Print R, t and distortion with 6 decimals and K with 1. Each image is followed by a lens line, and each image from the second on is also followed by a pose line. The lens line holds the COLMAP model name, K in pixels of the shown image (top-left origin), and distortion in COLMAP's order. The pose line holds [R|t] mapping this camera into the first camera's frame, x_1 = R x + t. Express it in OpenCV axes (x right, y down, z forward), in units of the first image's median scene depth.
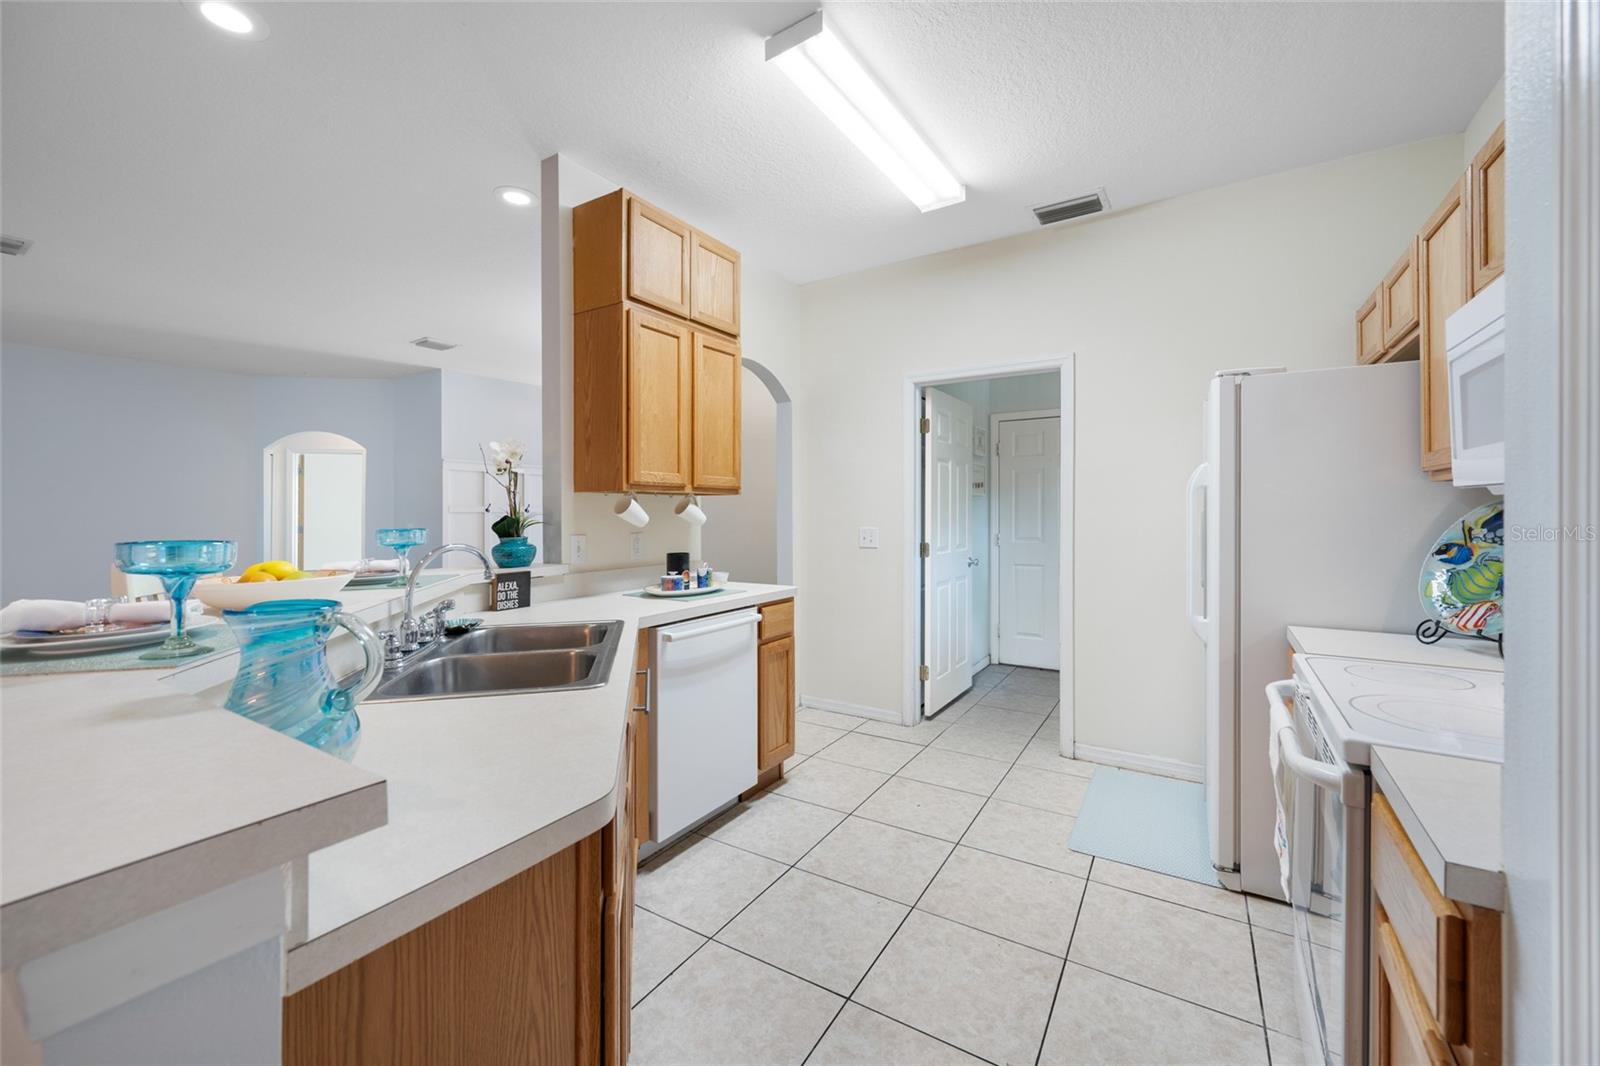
lens RADIAL K [[635.6, 0, 781.5], [0, 635.6, 509.8], [0, 0, 1]] dist [-0.002064, 0.001645]
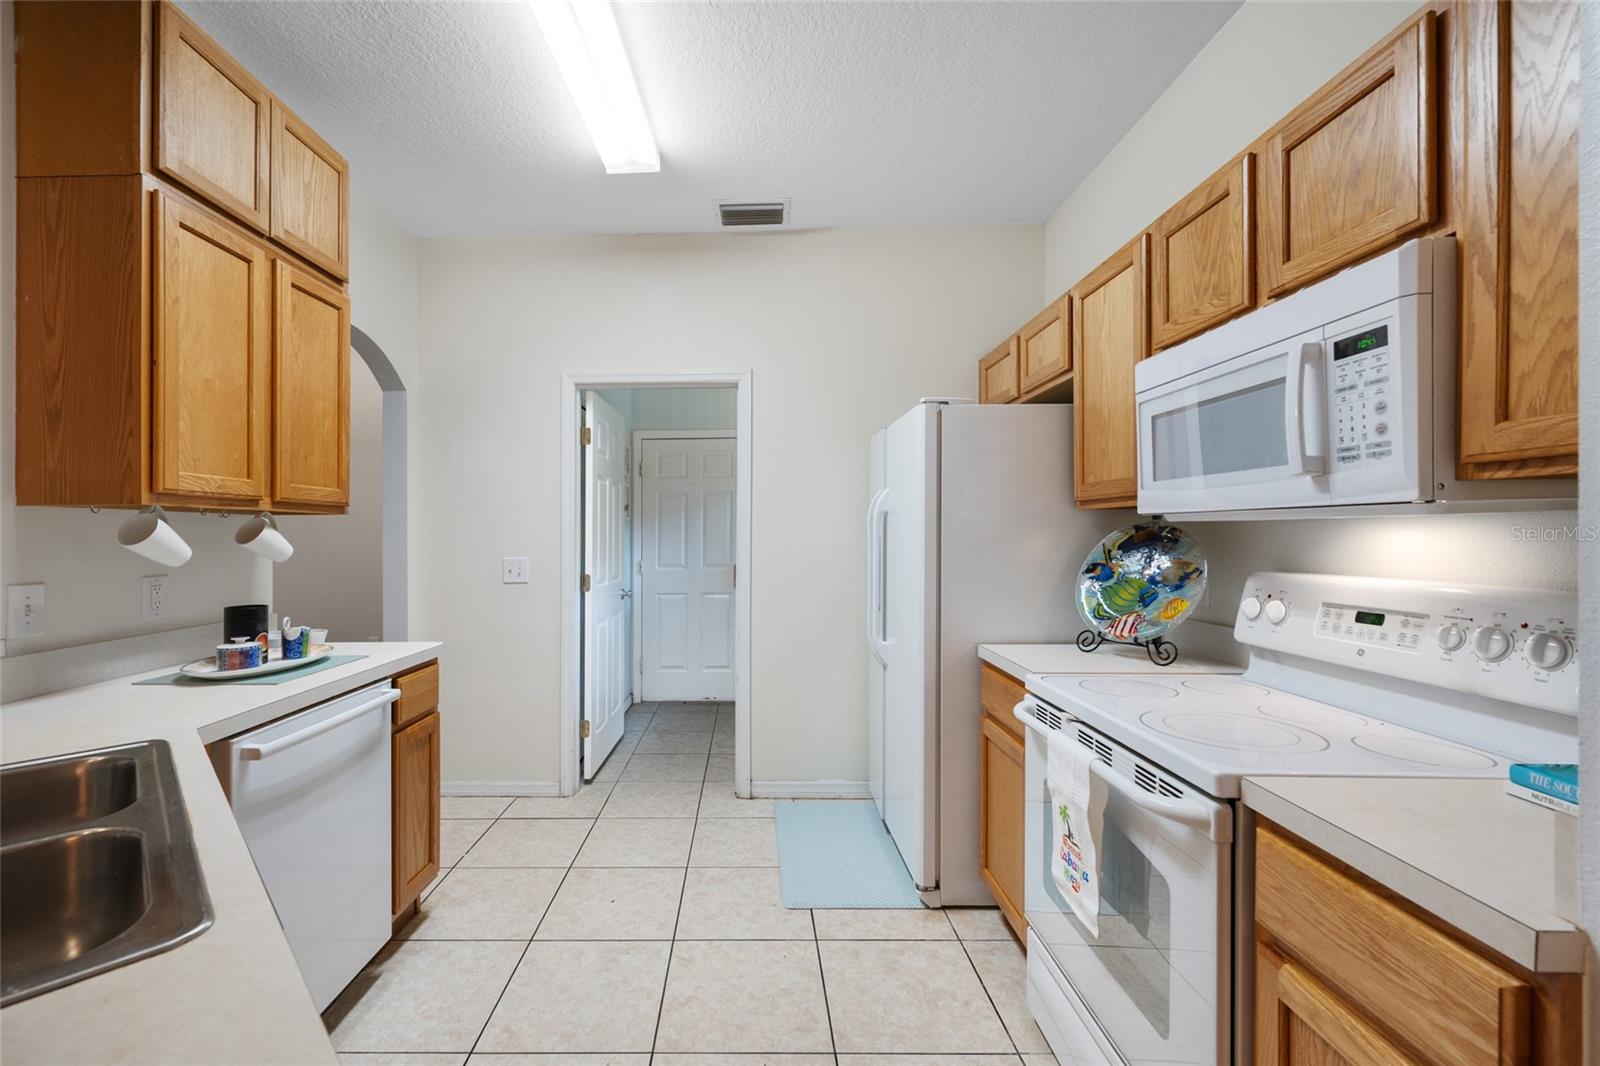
lens RADIAL K [[673.7, 0, 732.2], [0, 673.7, 532.2], [0, 0, 1]] dist [-0.001231, -0.000282]
pose [[0.855418, -0.001282, 0.517937, -0.098354], [0.003031, 0.999992, -0.002529, -0.001706], [-0.517929, 0.003733, 0.855415, 0.187666]]
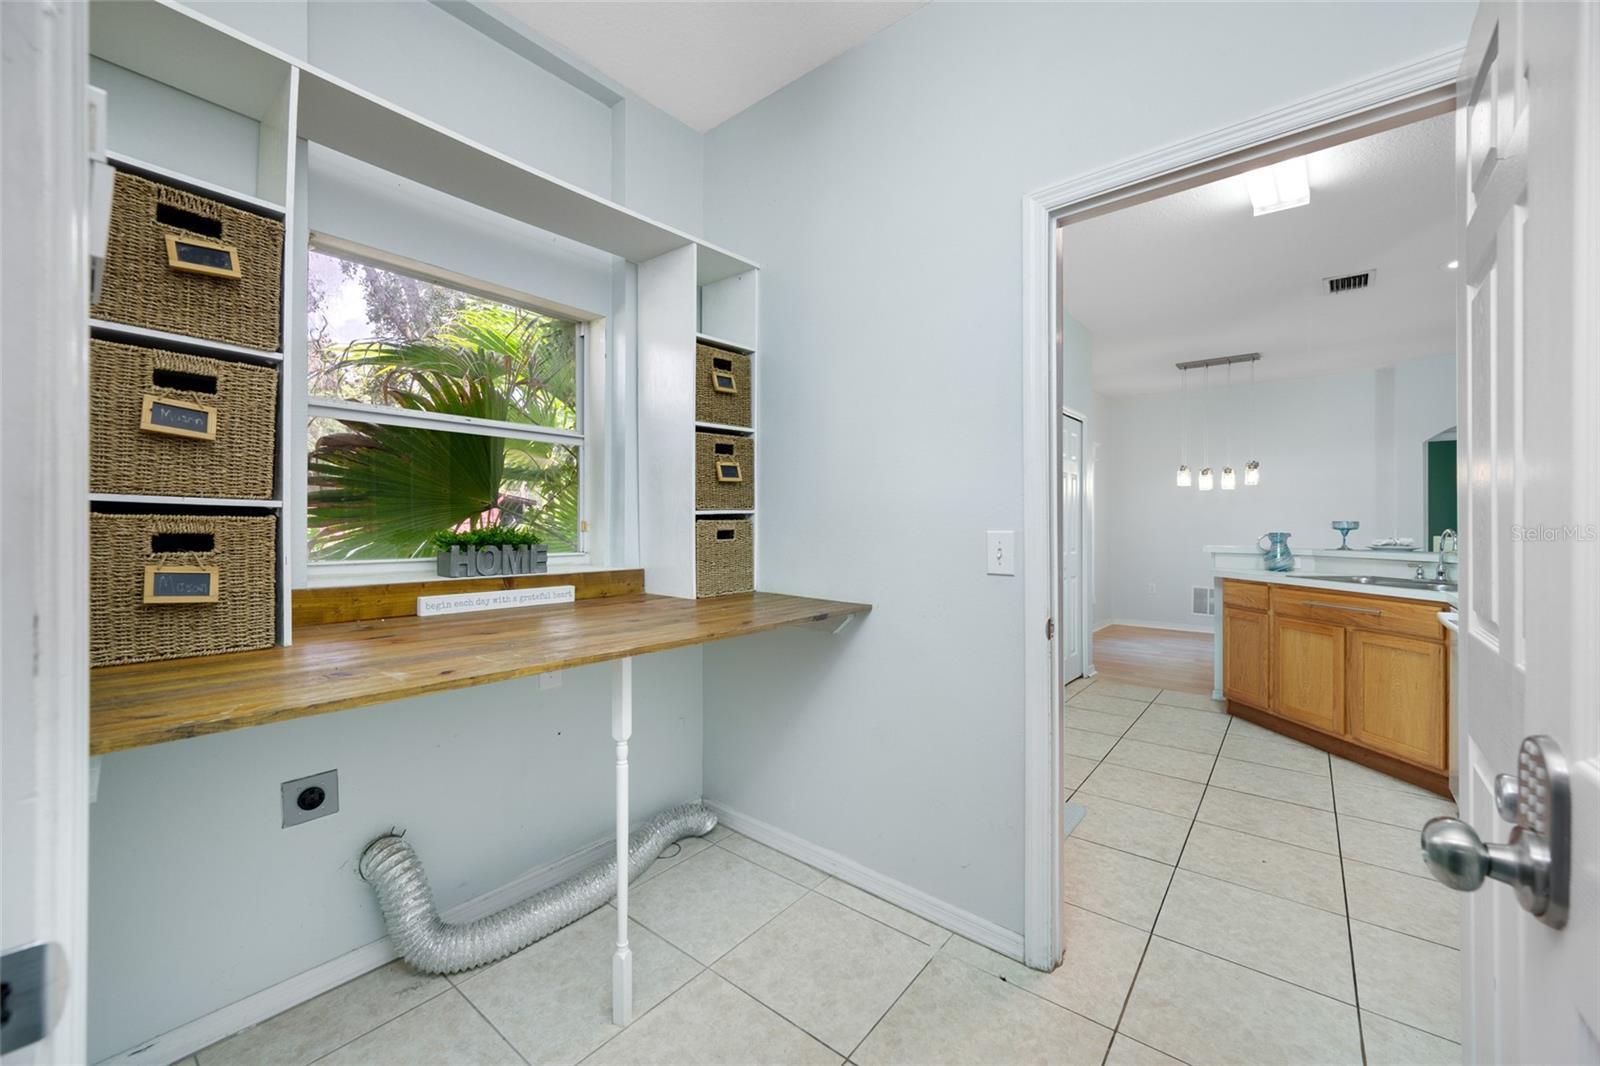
lens RADIAL K [[635.6, 0, 798.7], [0, 635.6, 529.1], [0, 0, 1]] dist [-0.002064, 0.001645]
pose [[-0.995207, 0.000967, 0.097785, 0.739727], [0.000842, 0.999999, -0.001319, 0.037752], [-0.097786, -0.001231, -0.995207, 1.892180]]
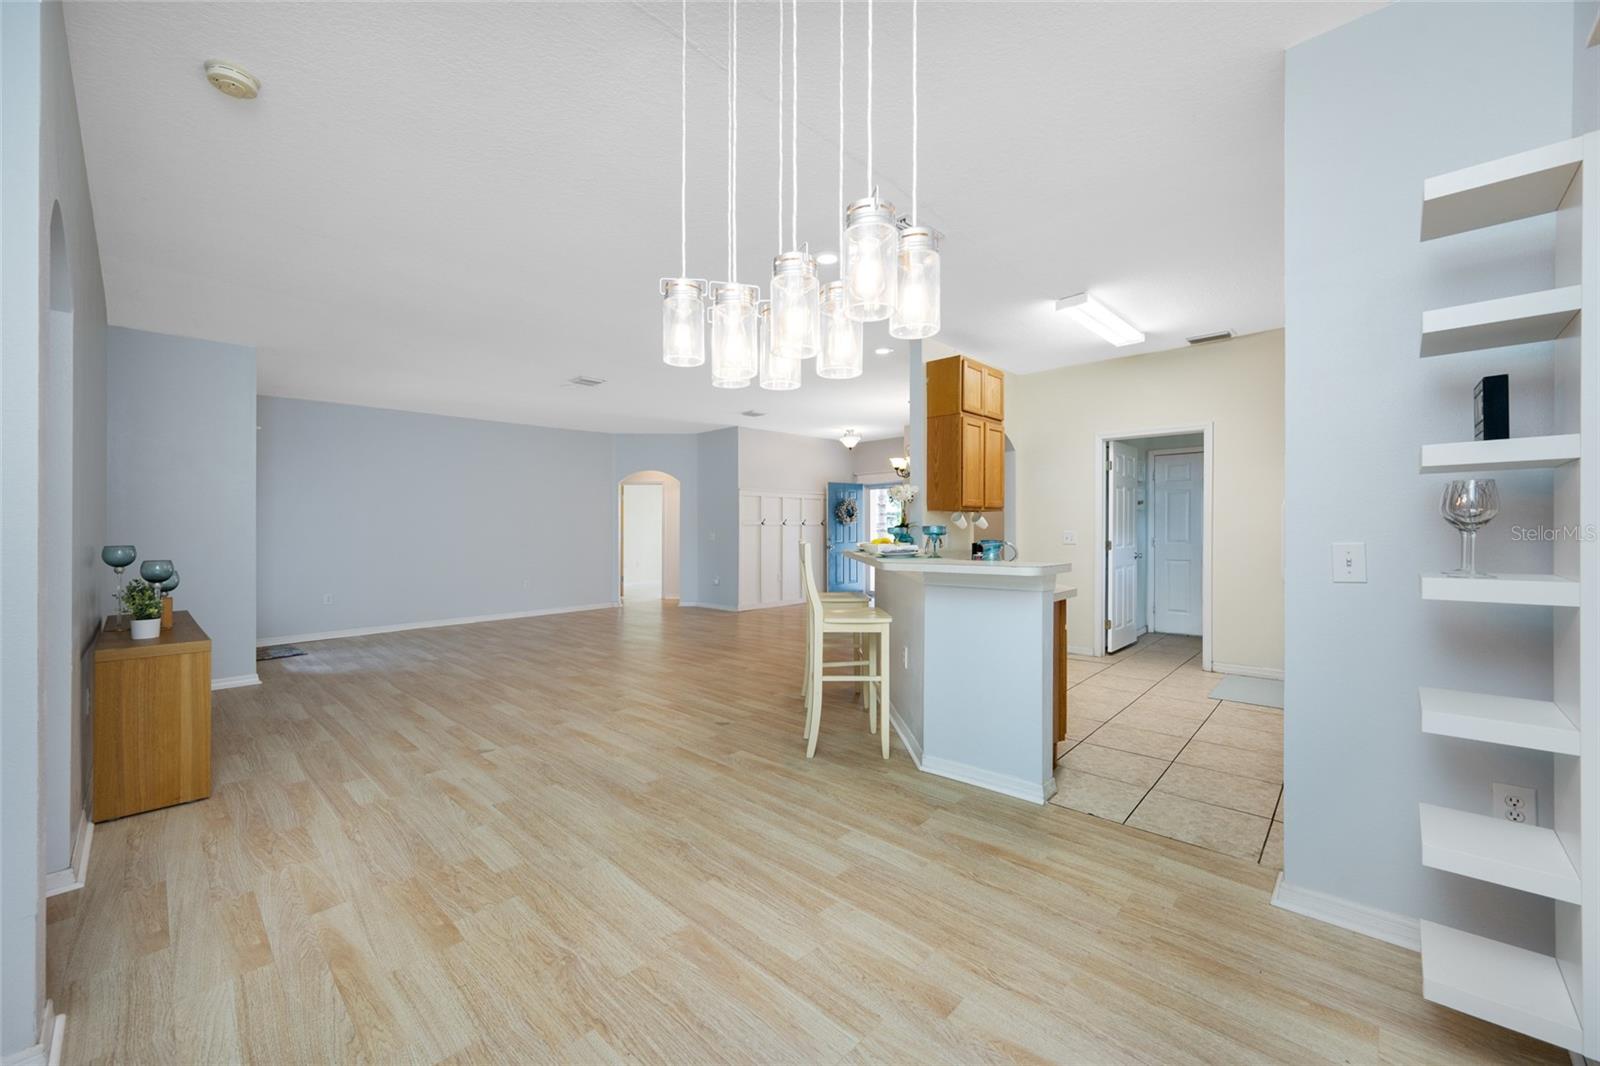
lens RADIAL K [[635.6, 0, 794.1], [0, 635.6, 533.3], [0, 0, 1]] dist [-0.002064, 0.001645]
pose [[0.987438, -0.003315, -0.157973, -0.404014], [0.005491, 0.999896, 0.013341, 0.011970], [0.157913, -0.014041, 0.987353, -0.918405]]
